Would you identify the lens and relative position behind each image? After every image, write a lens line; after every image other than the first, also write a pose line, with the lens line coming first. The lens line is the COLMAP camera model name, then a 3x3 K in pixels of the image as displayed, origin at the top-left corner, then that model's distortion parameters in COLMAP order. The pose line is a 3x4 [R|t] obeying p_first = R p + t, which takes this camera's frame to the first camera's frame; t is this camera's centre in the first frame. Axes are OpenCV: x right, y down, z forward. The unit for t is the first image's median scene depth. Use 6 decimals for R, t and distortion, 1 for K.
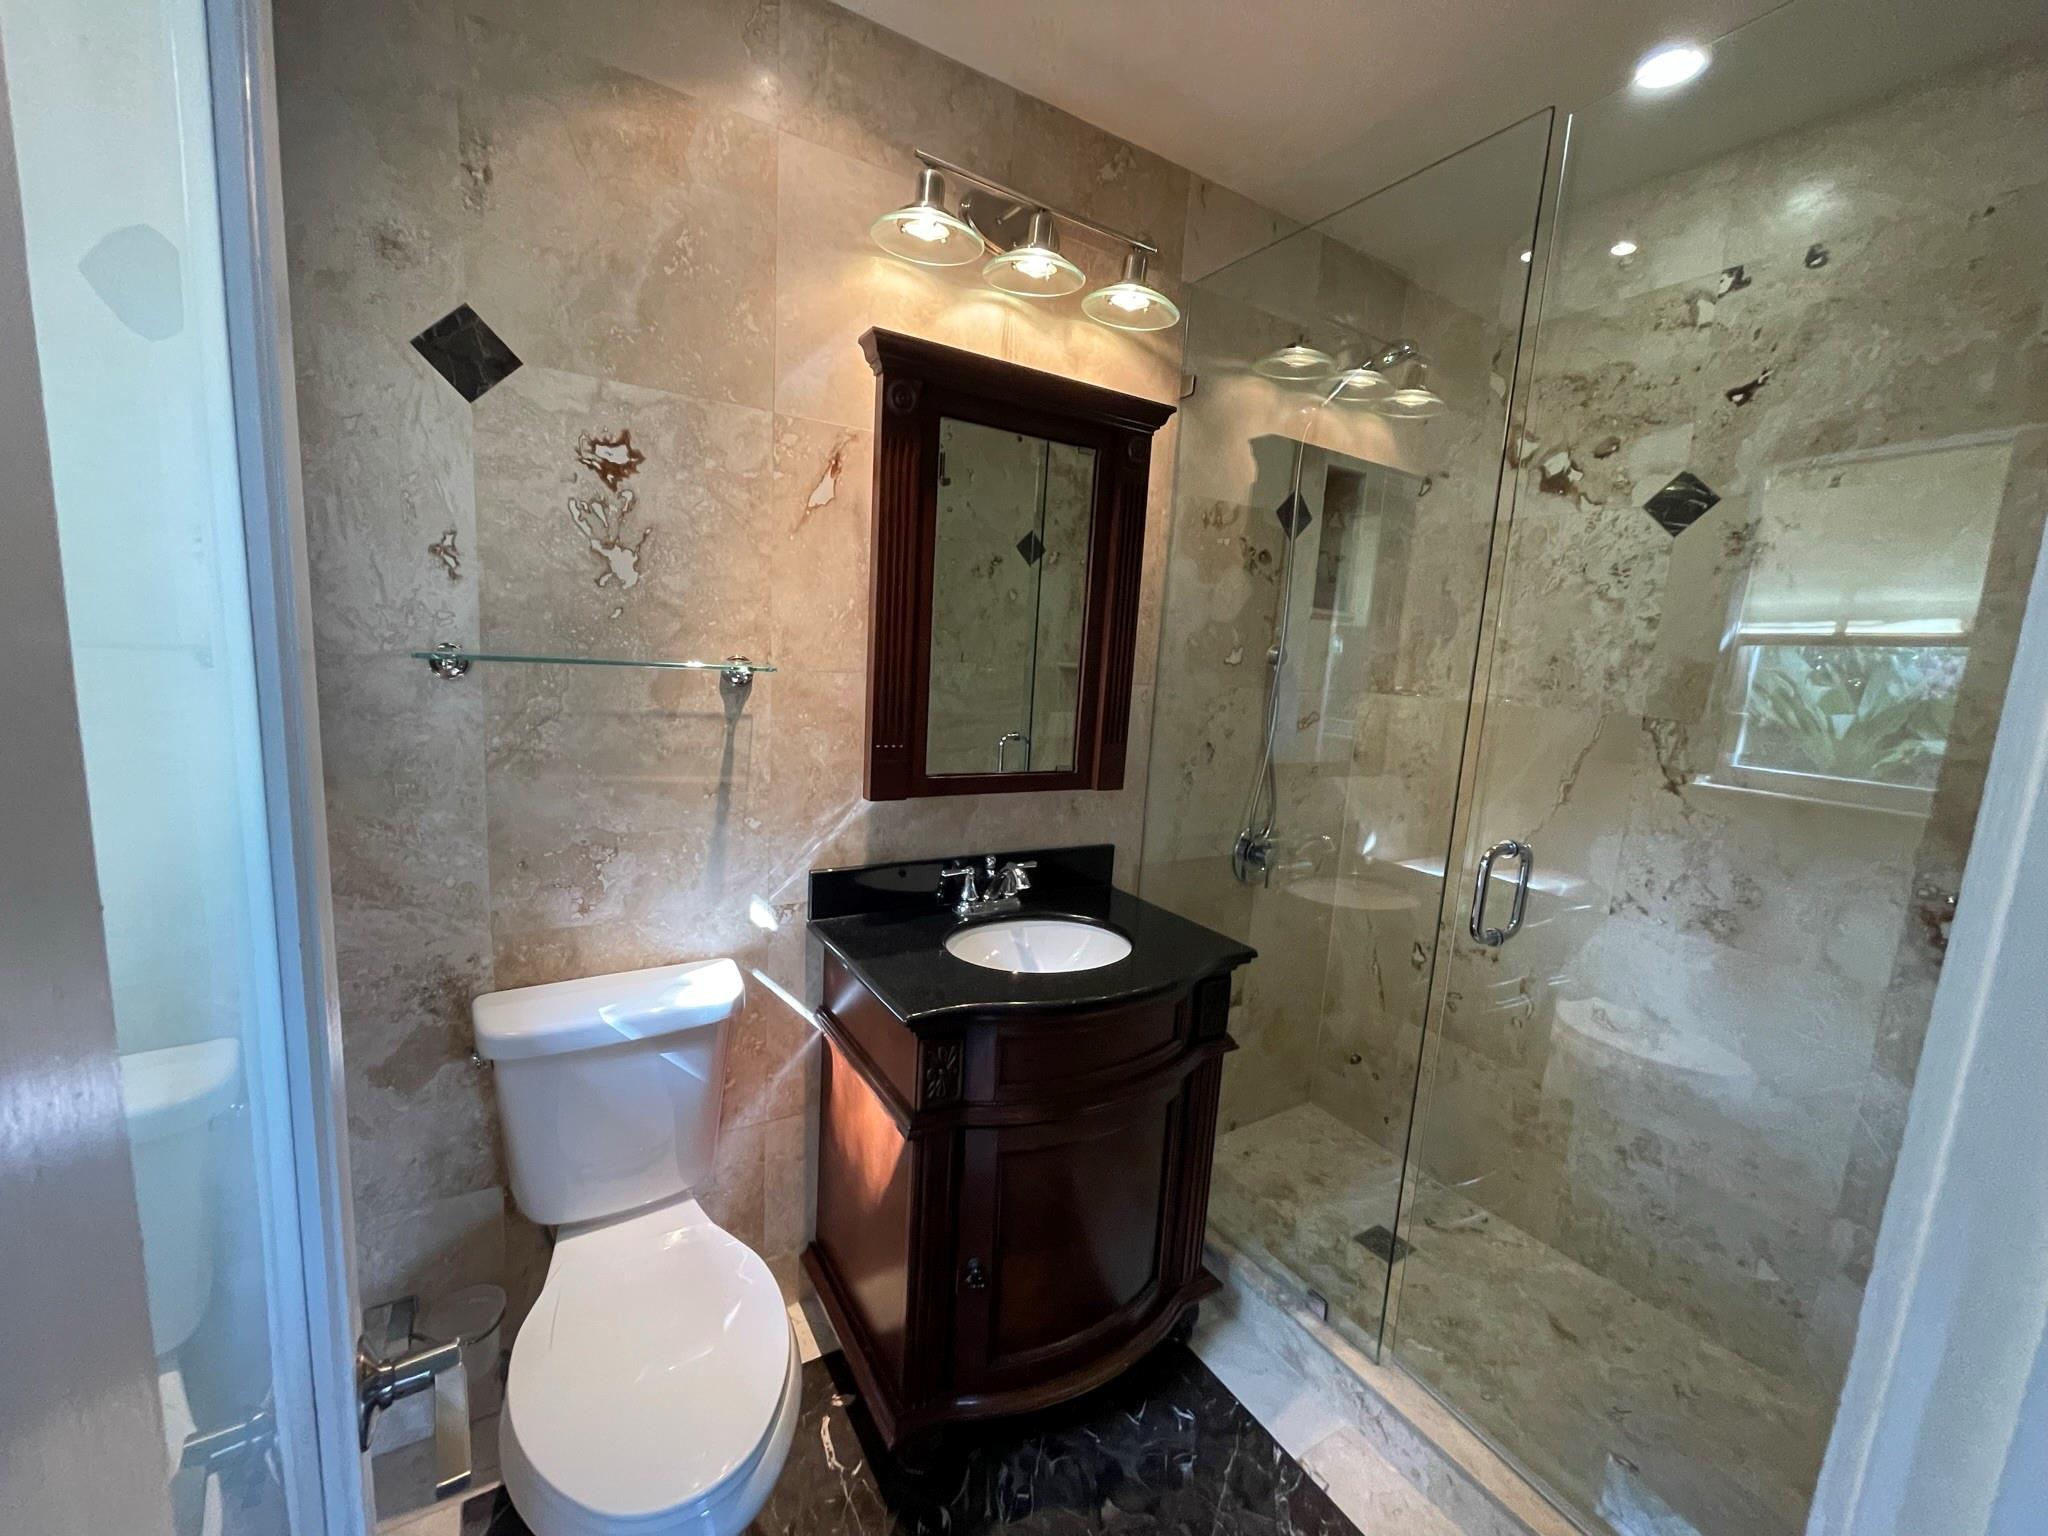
lens RADIAL K [[834.0, 0, 1013.1], [0, 834.0, 788.0], [0, 0, 1]] dist [0.000347, -0.001181]
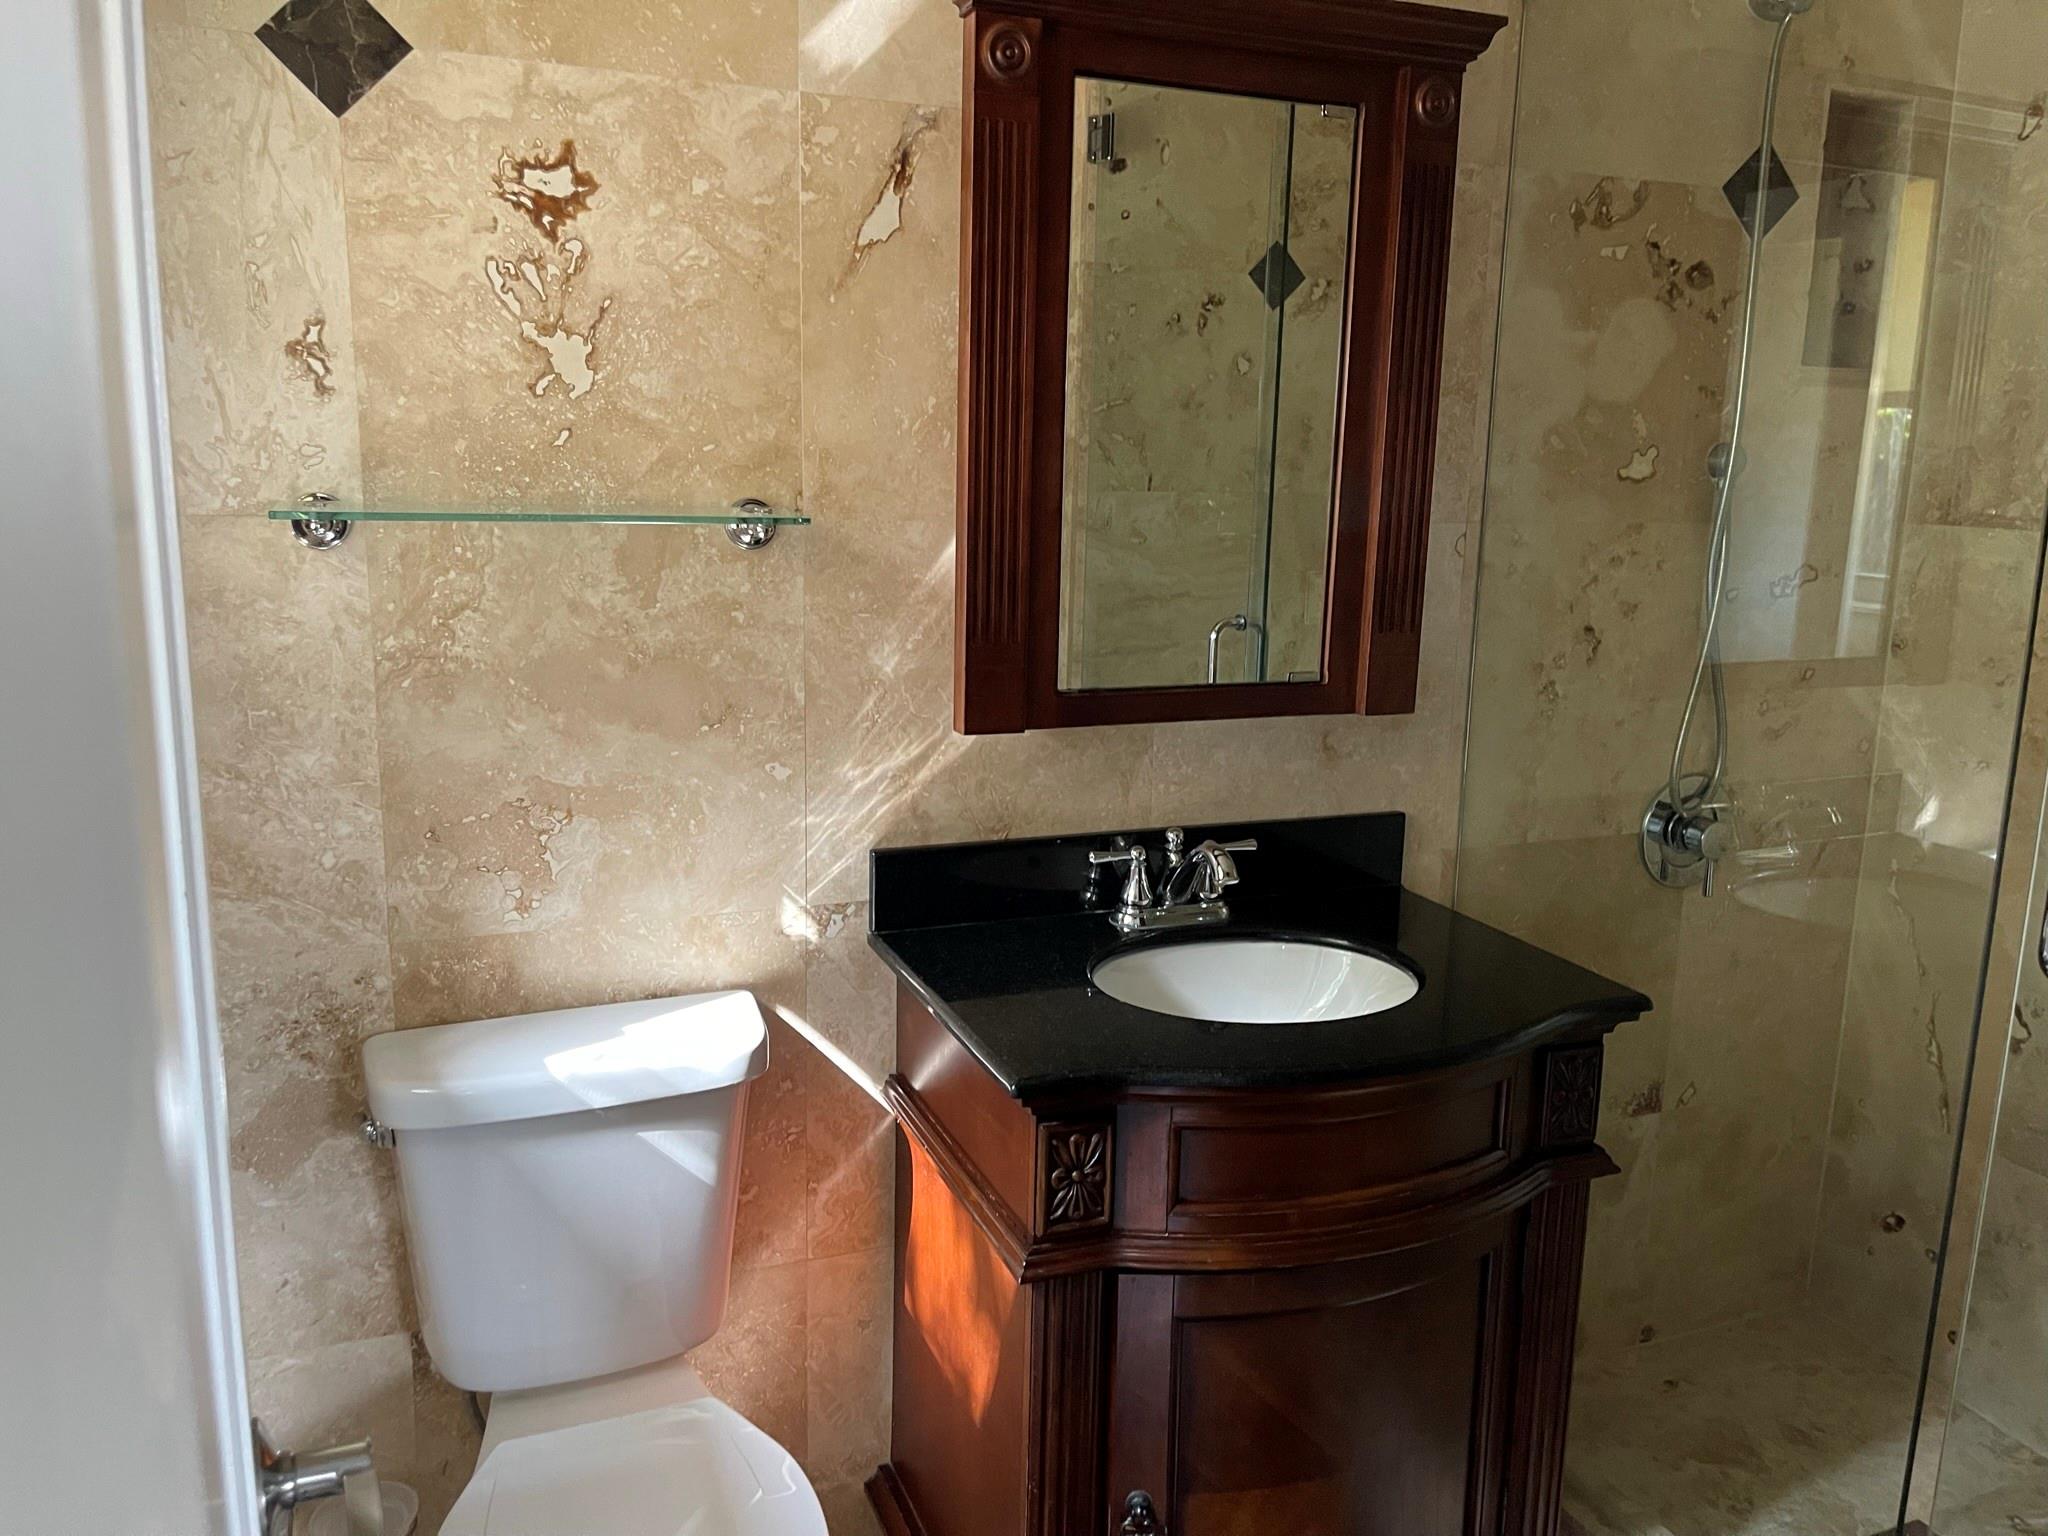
lens RADIAL K [[1542.0, 0, 1026.3], [0, 1542.0, 771.5], [0, 0, 1]] dist [0.050892, -0.040754]
pose [[0.987476, -0.002992, -0.157743, 0.047690], [0.008202, 0.999442, 0.032385, 0.006840], [0.157558, -0.033273, 0.986949, -0.095065]]
